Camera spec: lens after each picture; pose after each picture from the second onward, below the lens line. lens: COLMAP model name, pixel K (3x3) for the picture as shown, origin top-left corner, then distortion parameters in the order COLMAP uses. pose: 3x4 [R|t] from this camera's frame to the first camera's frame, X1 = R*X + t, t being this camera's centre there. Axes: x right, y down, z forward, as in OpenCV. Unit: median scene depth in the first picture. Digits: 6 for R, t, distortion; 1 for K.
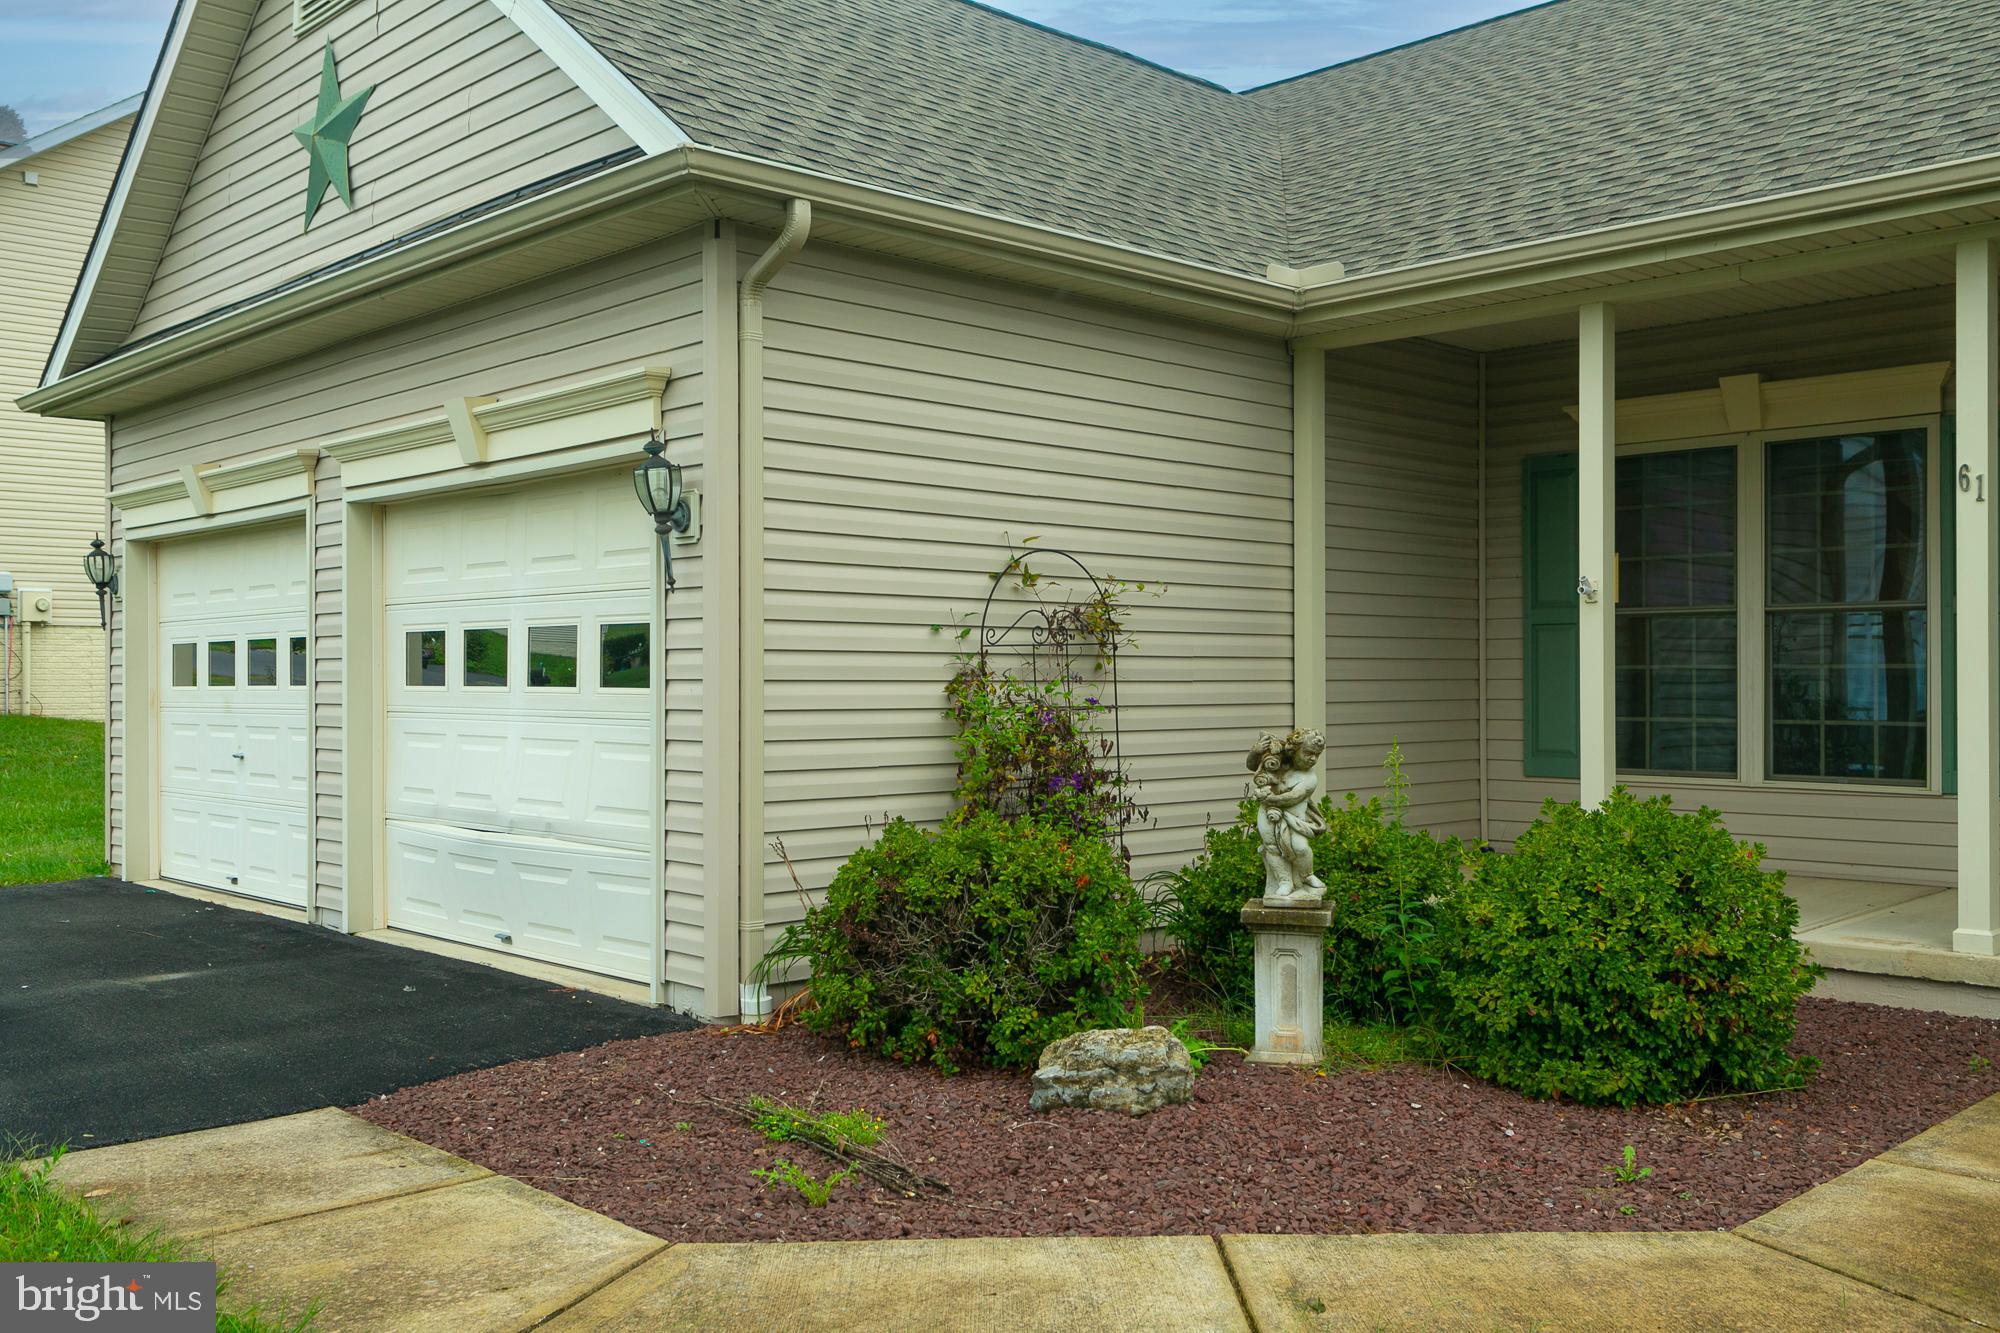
lens RADIAL K [[1775.9, 0, 1003.7], [0, 1775.9, 659.4], [0, 0, 1]] dist [-0.001689, -0.005049]
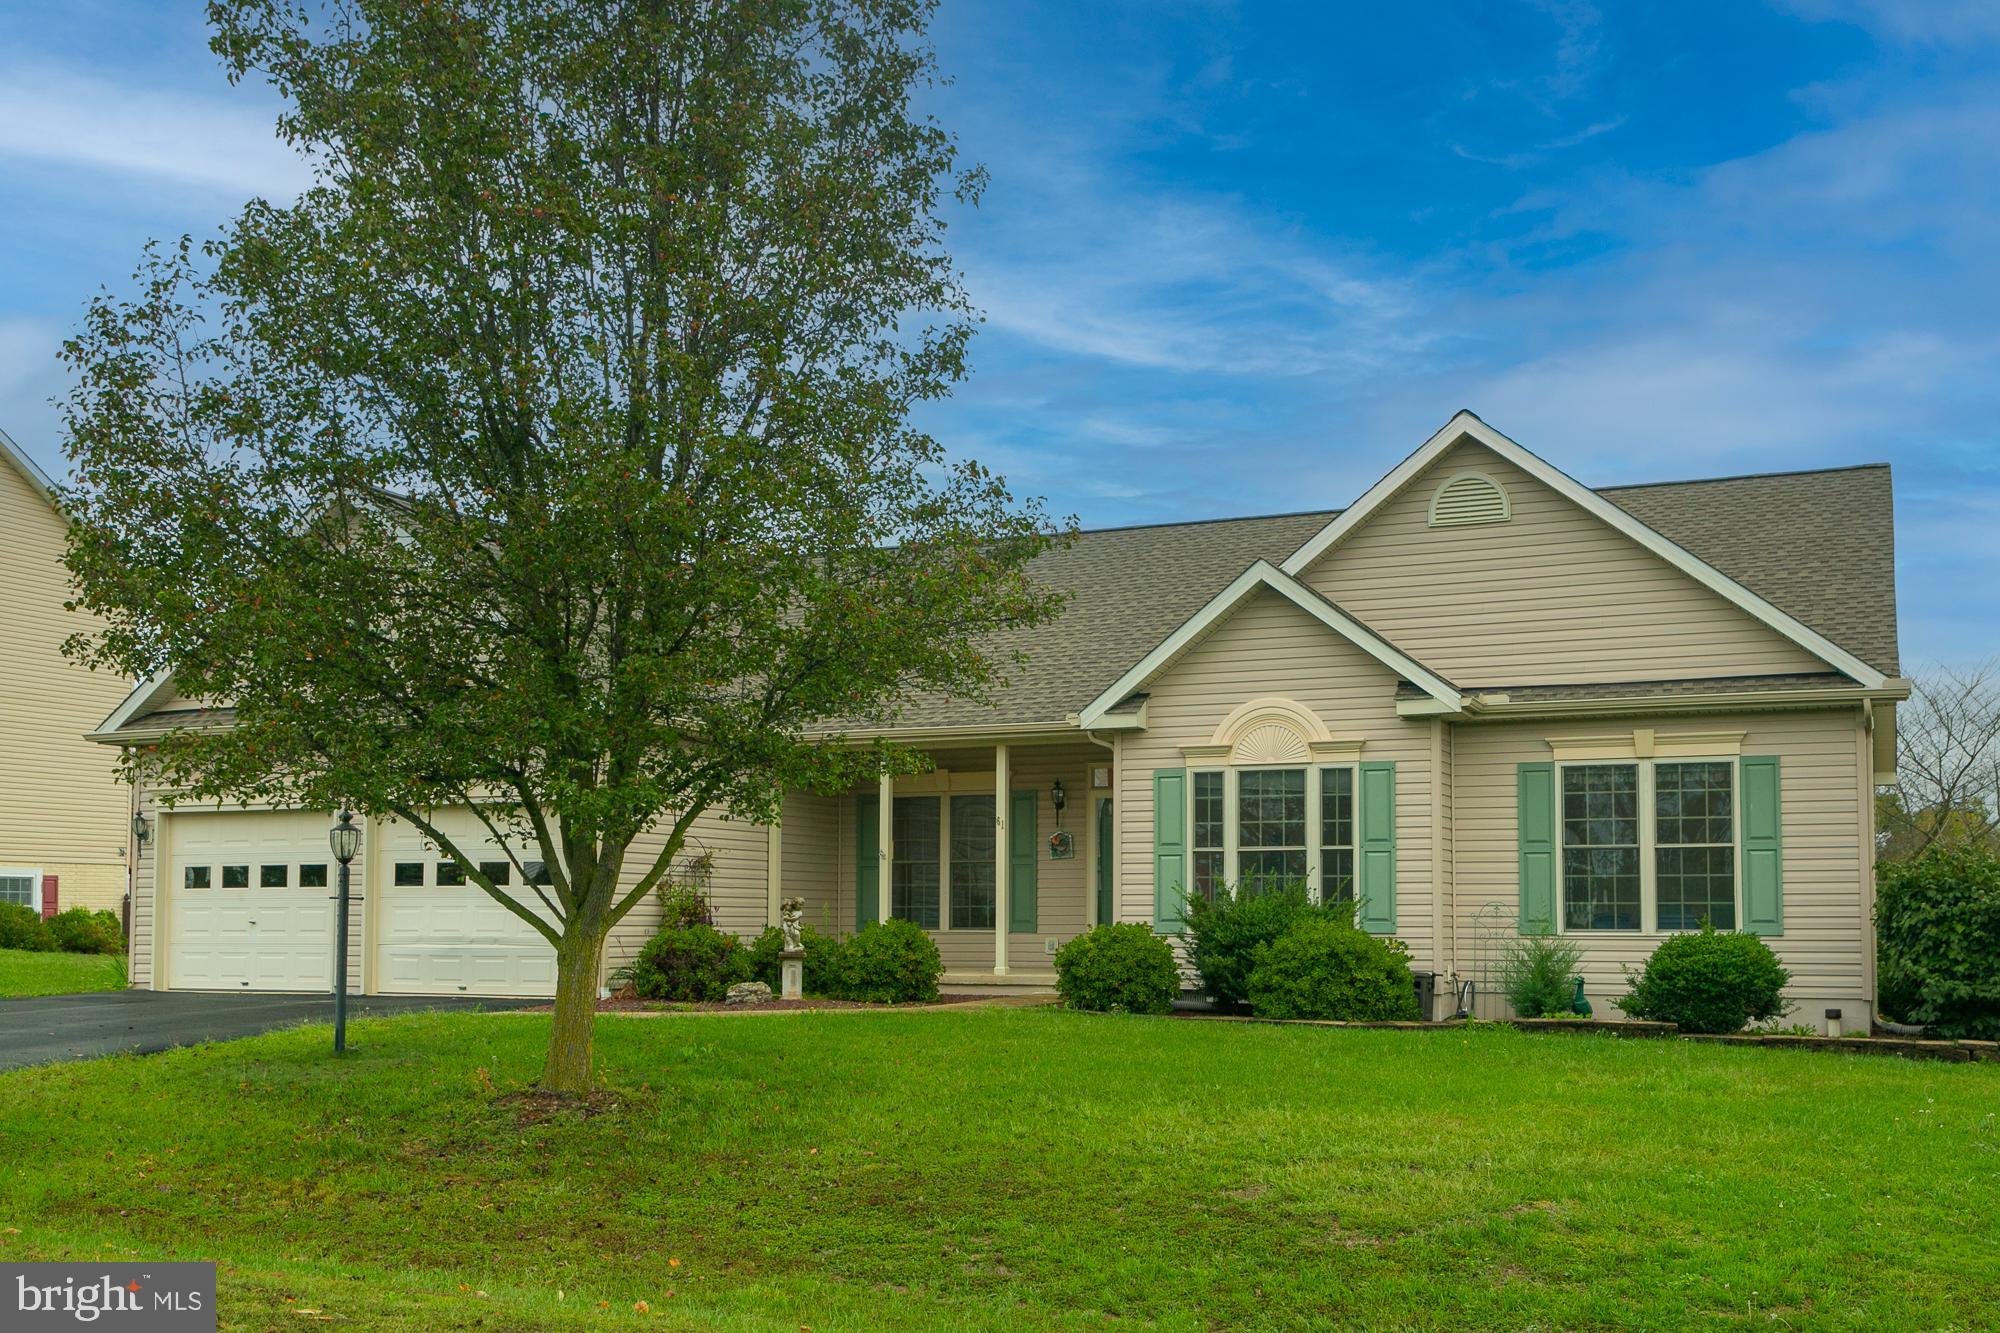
lens RADIAL K [[2188.3, 0, 1004.2], [0, 2188.3, 674.5], [0, 0, 1]] dist [-0.008054, 0.000000]
pose [[0.932450, 0.045481, 0.358425, -0.930035], [-0.006305, 0.993943, -0.109719, 0.070531], [-0.361244, 0.100048, 0.927089, -2.880163]]
